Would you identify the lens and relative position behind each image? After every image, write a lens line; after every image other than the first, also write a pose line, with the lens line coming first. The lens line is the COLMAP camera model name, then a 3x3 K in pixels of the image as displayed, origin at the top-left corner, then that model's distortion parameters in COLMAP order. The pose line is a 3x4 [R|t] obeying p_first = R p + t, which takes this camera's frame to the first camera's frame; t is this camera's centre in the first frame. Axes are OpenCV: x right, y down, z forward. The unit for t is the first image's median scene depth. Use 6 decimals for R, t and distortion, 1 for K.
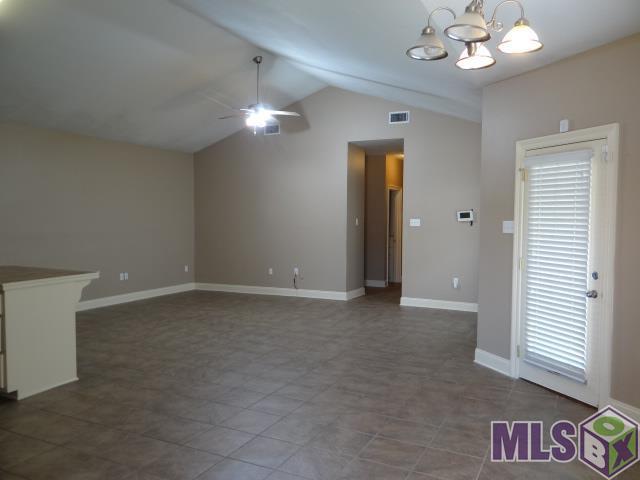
lens RADIAL K [[514.8, 0, 321.9], [0, 514.8, 238.6], [0, 0, 1]] dist [-0.034999, -0.005574]
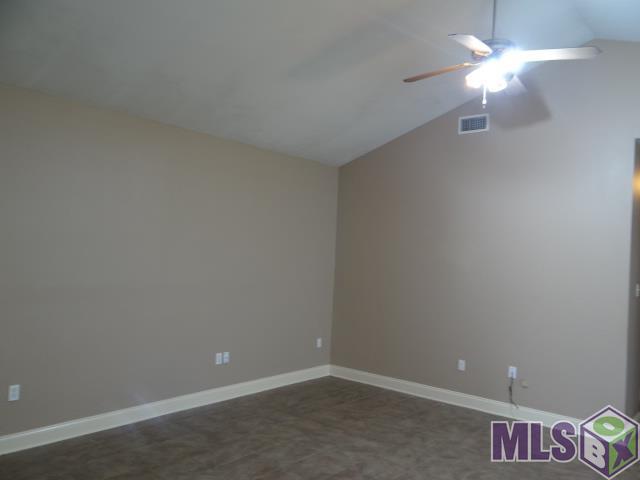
lens RADIAL K [[514.8, 0, 319.6], [0, 514.8, 239.3], [0, 0, 1]] dist [-0.034999, -0.005574]
pose [[0.970094, 0.035086, -0.240182, -0.130571], [-0.053587, 0.996041, -0.070935, -0.030415], [0.236742, 0.081684, 0.968133, 0.419885]]
